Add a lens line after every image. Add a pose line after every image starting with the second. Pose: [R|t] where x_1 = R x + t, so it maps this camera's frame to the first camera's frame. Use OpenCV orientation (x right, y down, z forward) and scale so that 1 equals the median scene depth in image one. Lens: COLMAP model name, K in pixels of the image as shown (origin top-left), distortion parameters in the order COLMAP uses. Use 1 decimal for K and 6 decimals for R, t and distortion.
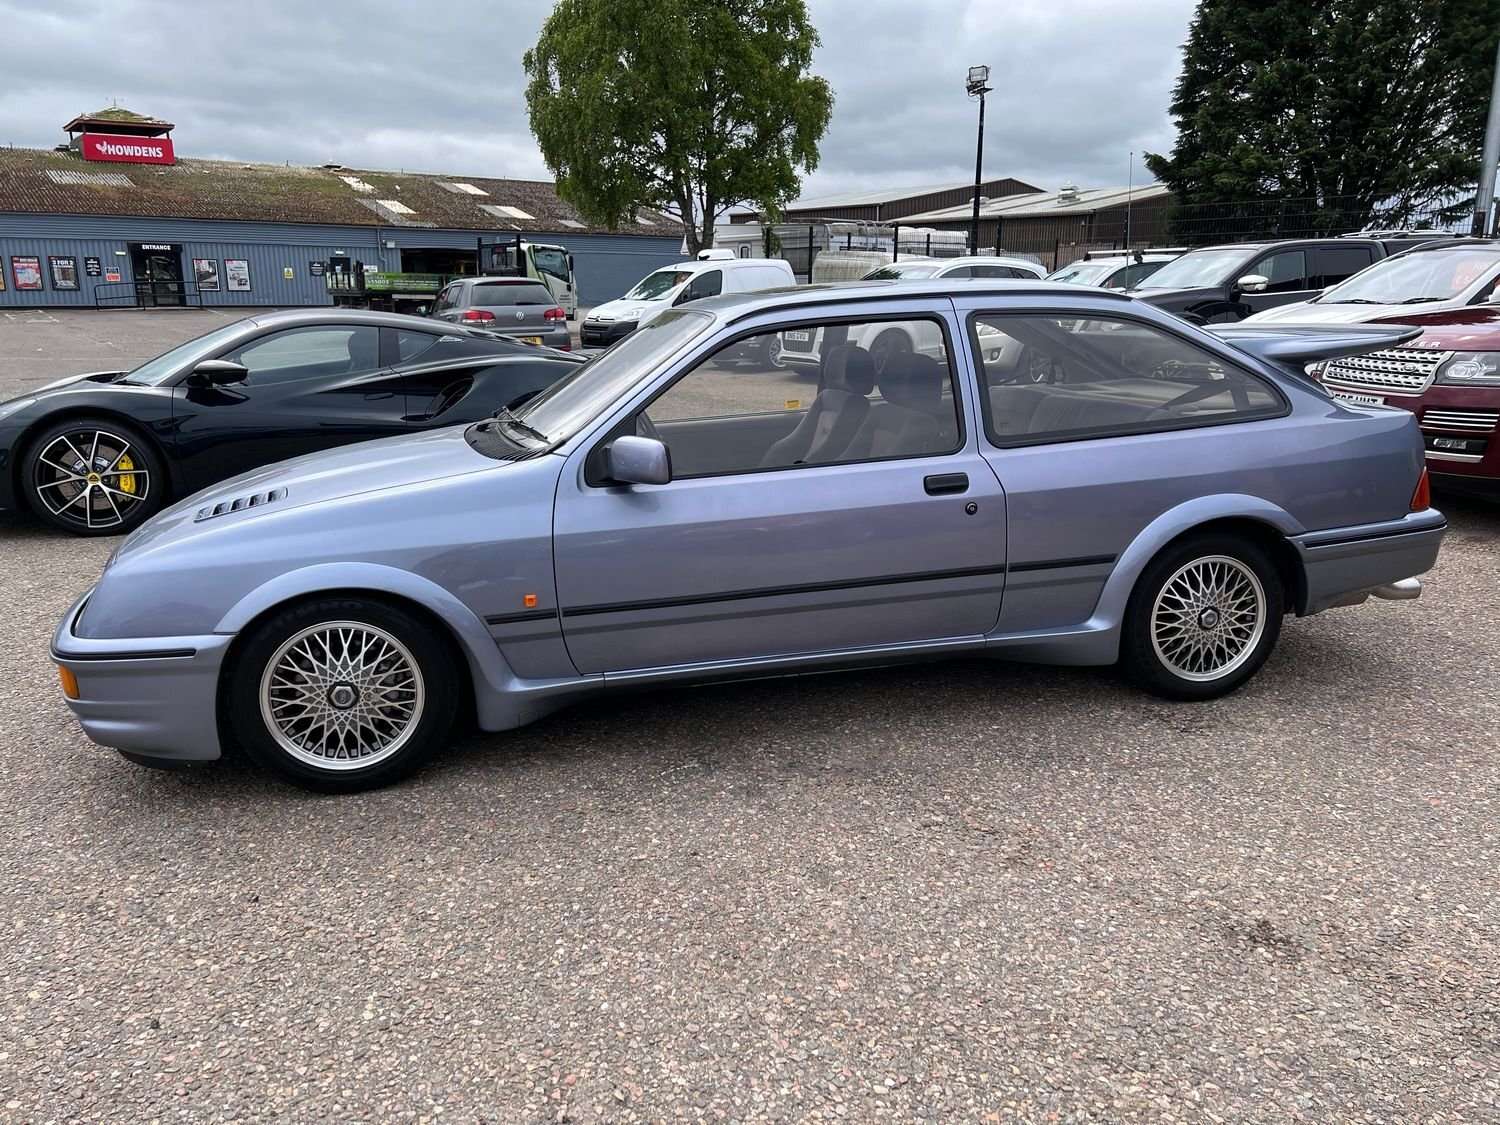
lens RADIAL K [[1122.8, 0, 755.8], [0, 1122.8, 562.3], [0, 0, 1]] dist [0.048334, -0.054120]
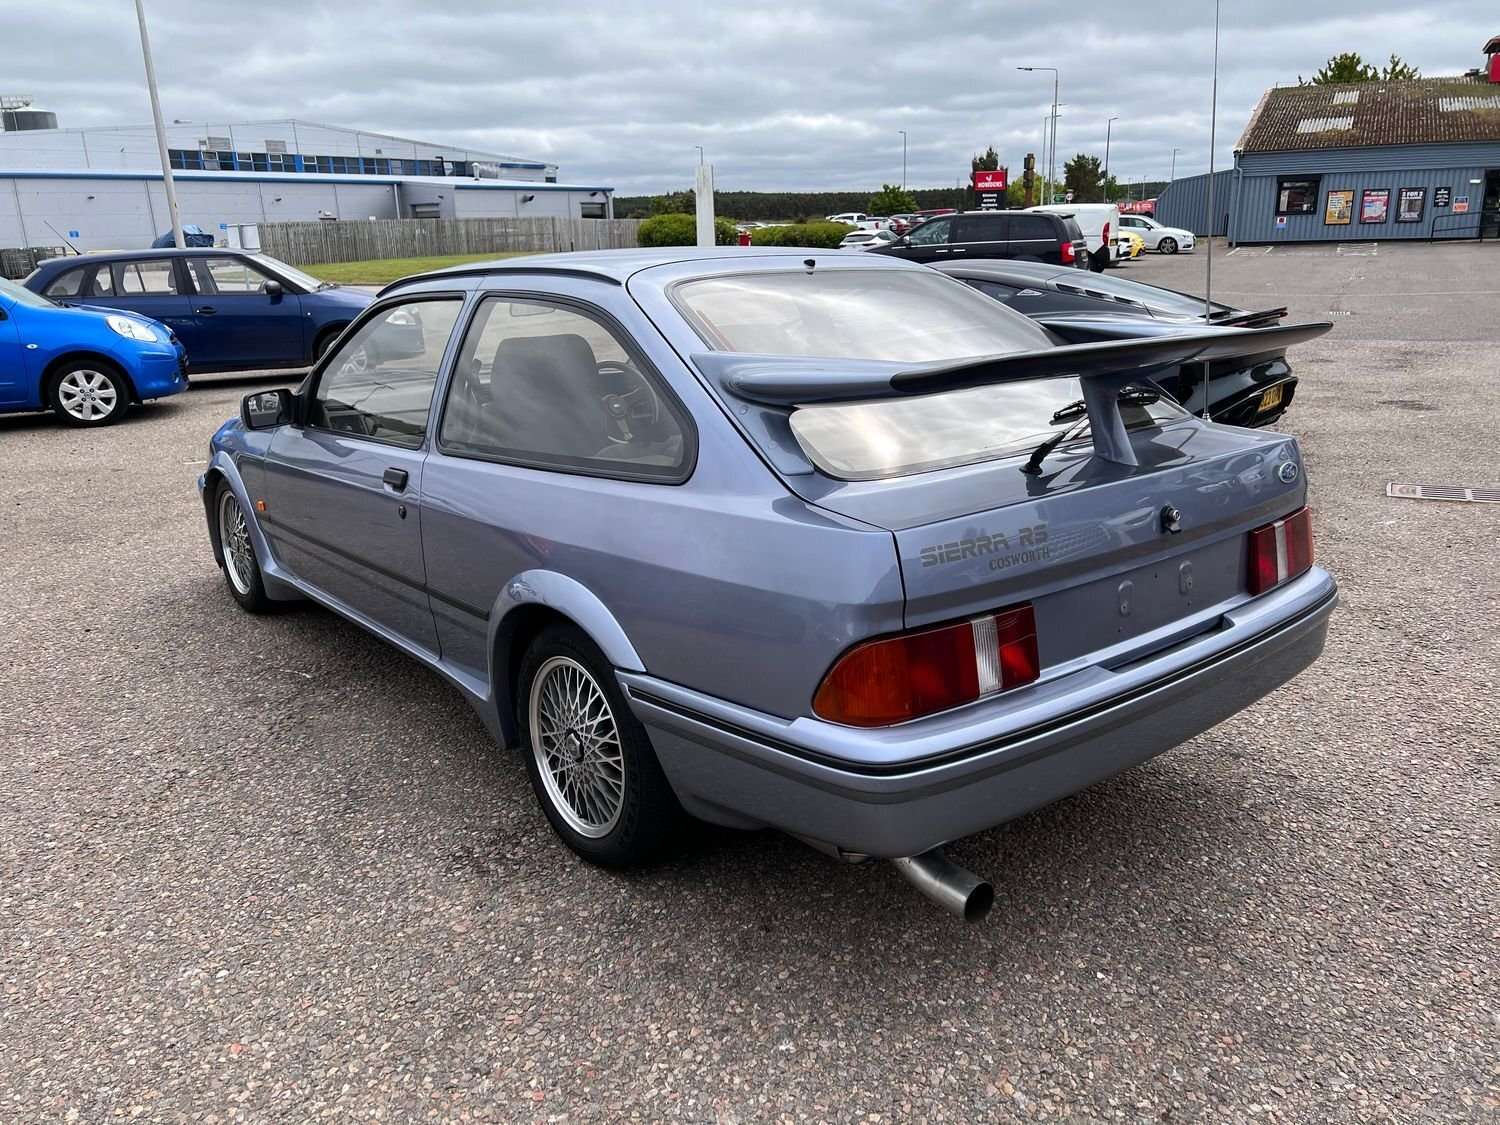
lens RADIAL K [[1122.8, 0, 761.1], [0, 1122.8, 564.7], [0, 0, 1]] dist [0.048334, -0.054120]
pose [[0.432391, 0.240254, -0.869089, 0.174434], [-0.186888, 0.966798, 0.174284, -0.034153], [0.882106, 0.087063, 0.462936, 0.130436]]
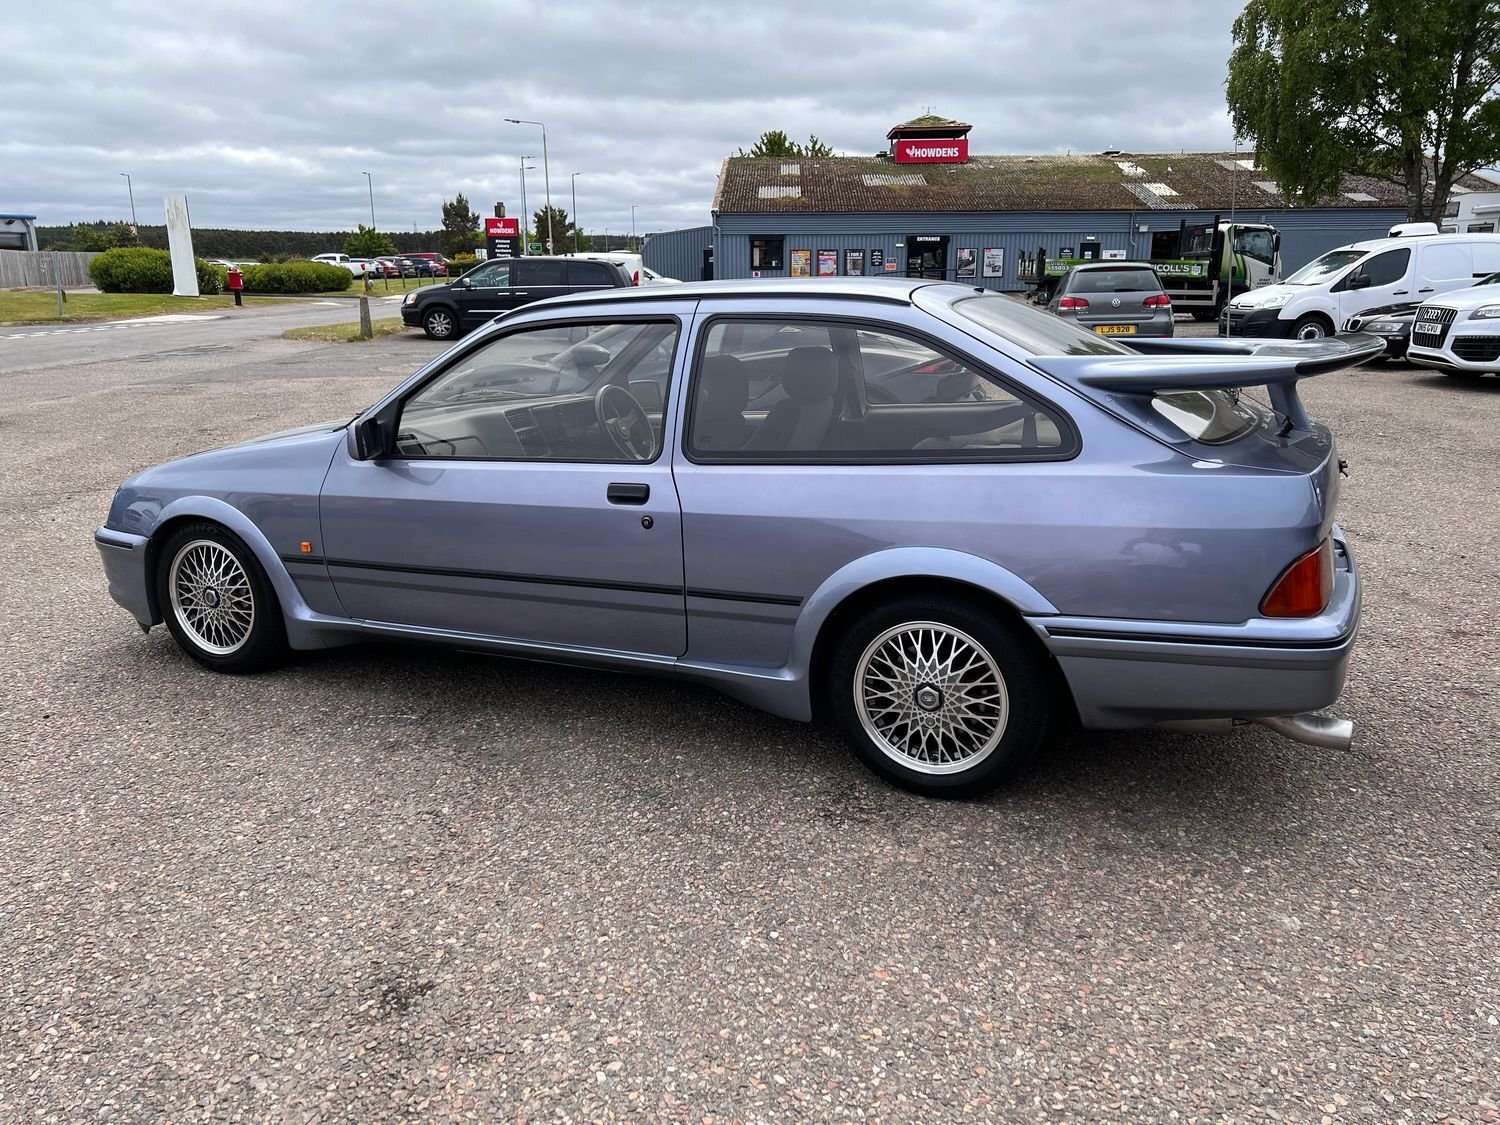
lens RADIAL K [[1122.8, 0, 756.3], [0, 1122.8, 561.6], [0, 0, 1]] dist [0.048334, -0.054120]
pose [[0.781474, 0.149068, -0.605869, 0.132269], [-0.141009, 0.988113, 0.061236, -0.013442], [0.607795, 0.037579, 0.793204, 0.047211]]
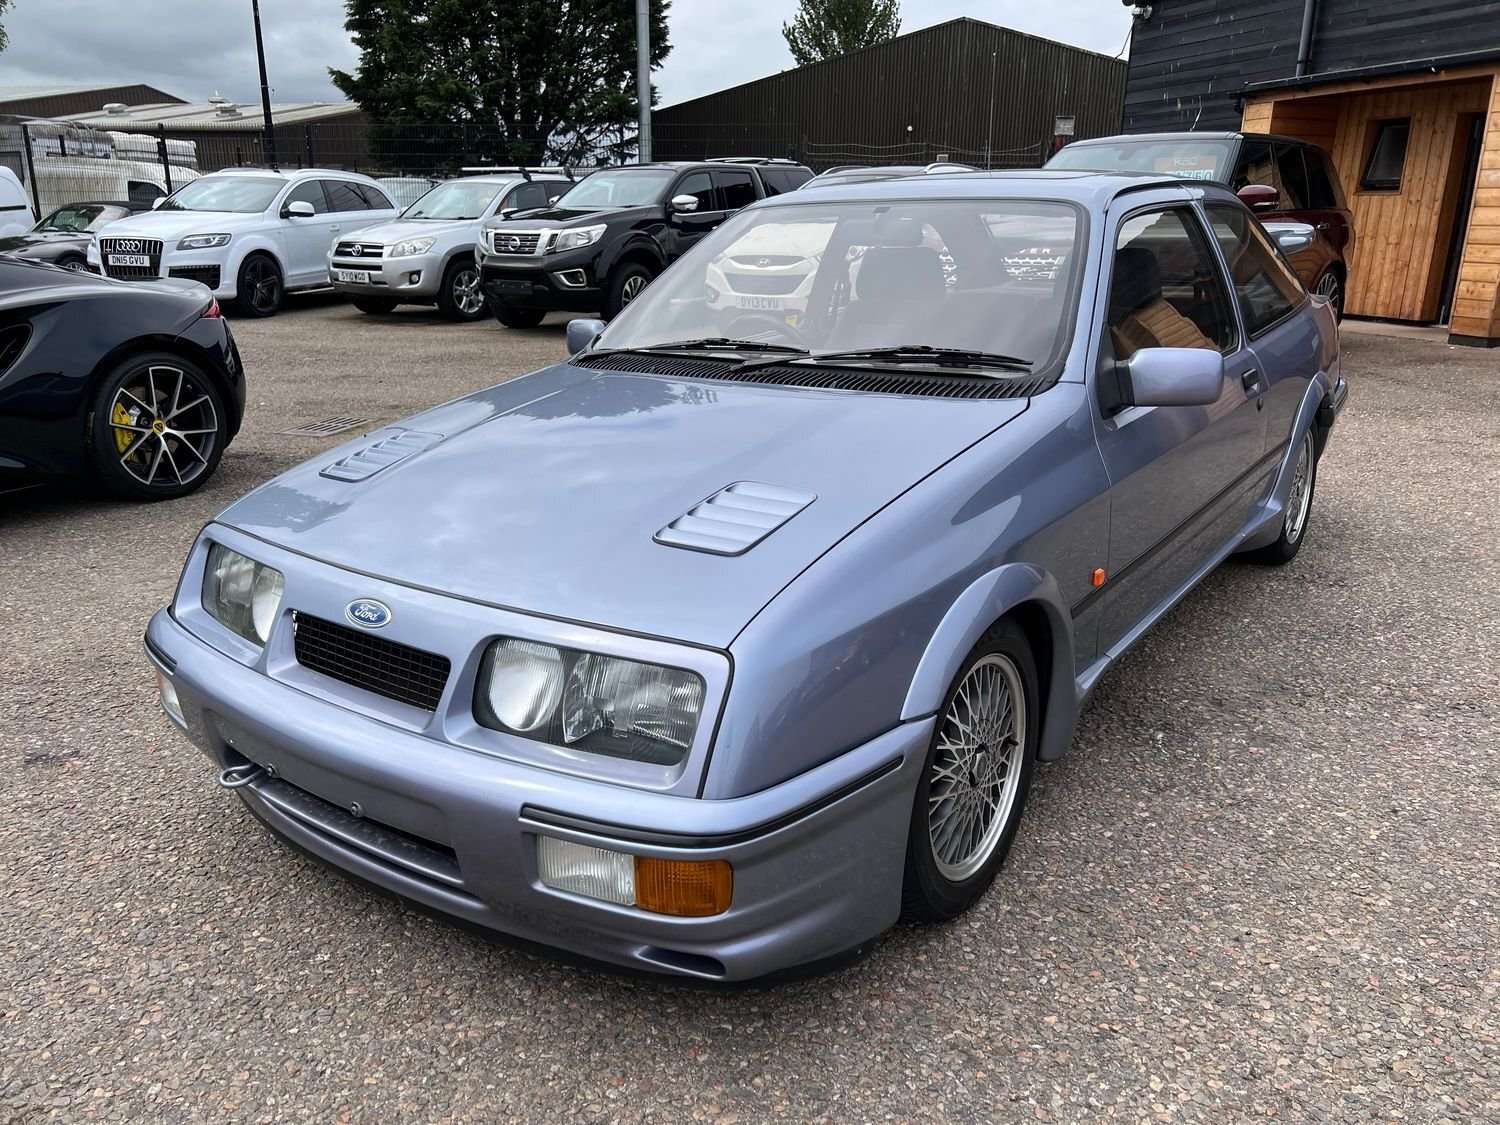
lens RADIAL K [[1122.8, 0, 747.8], [0, 1122.8, 565.8], [0, 0, 1]] dist [0.048334, -0.054120]
pose [[0.761978, -0.185697, 0.620408, -0.122870], [0.147042, 0.982596, 0.113510, -0.013521], [-0.630689, 0.004734, 0.776022, 0.080365]]
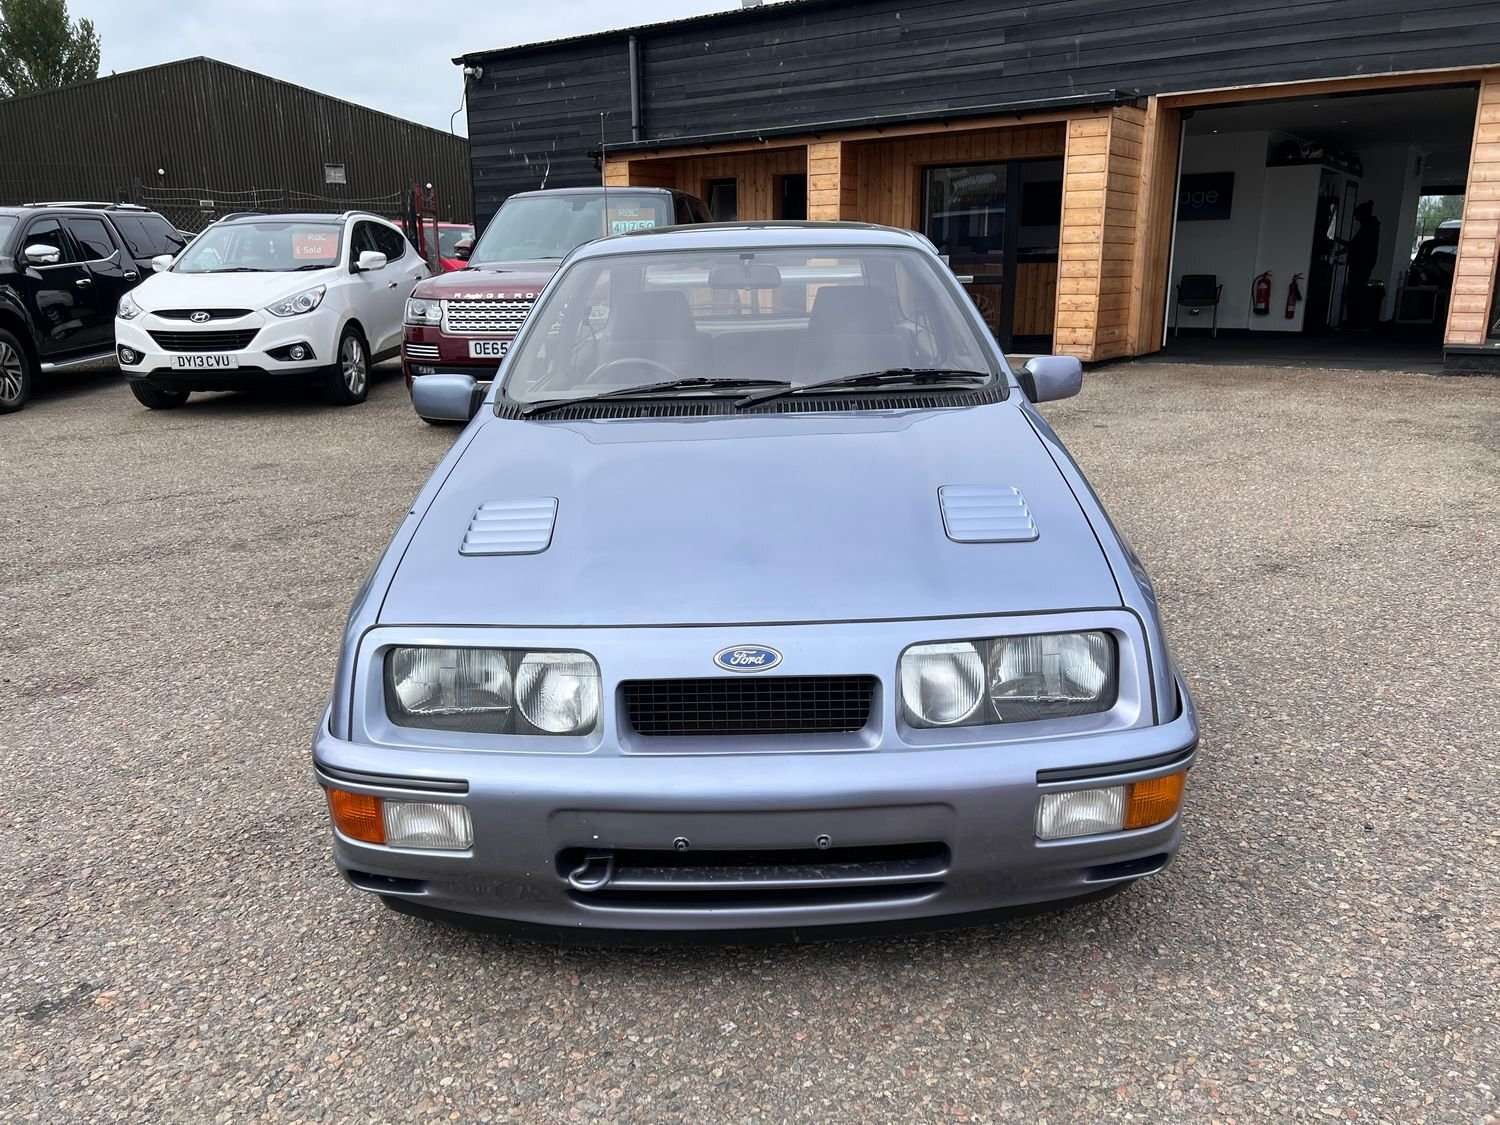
lens RADIAL K [[1122.8, 0, 740.5], [0, 1122.8, 565.2], [0, 0, 1]] dist [0.048334, -0.054120]
pose [[0.255427, -0.254513, 0.932727, -0.171823], [0.243073, 0.950647, 0.192837, -0.028349], [-0.935774, 0.177465, 0.304686, 0.139773]]
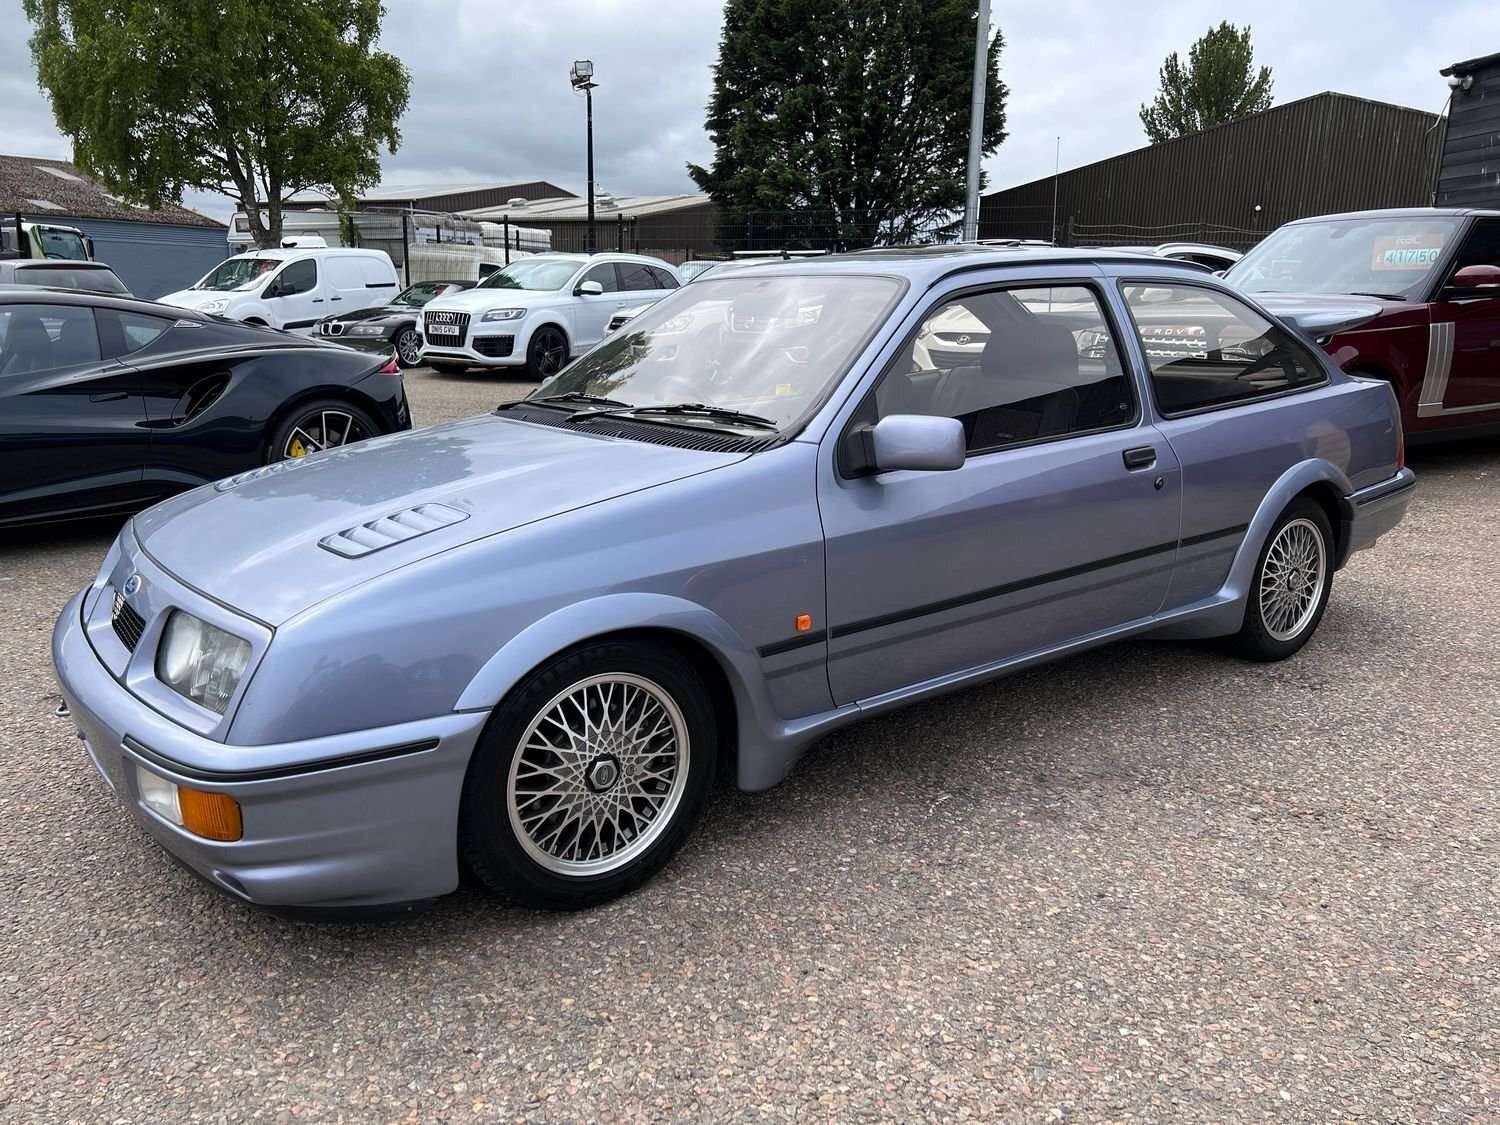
lens RADIAL K [[1122.8, 0, 753.0], [0, 1122.8, 563.3], [0, 0, 1]] dist [0.048334, -0.054120]
pose [[0.917573, -0.077882, 0.389865, -0.078582], [0.078929, 0.996791, 0.013360, -0.003139], [-0.389654, 0.018513, 0.920775, 0.039425]]
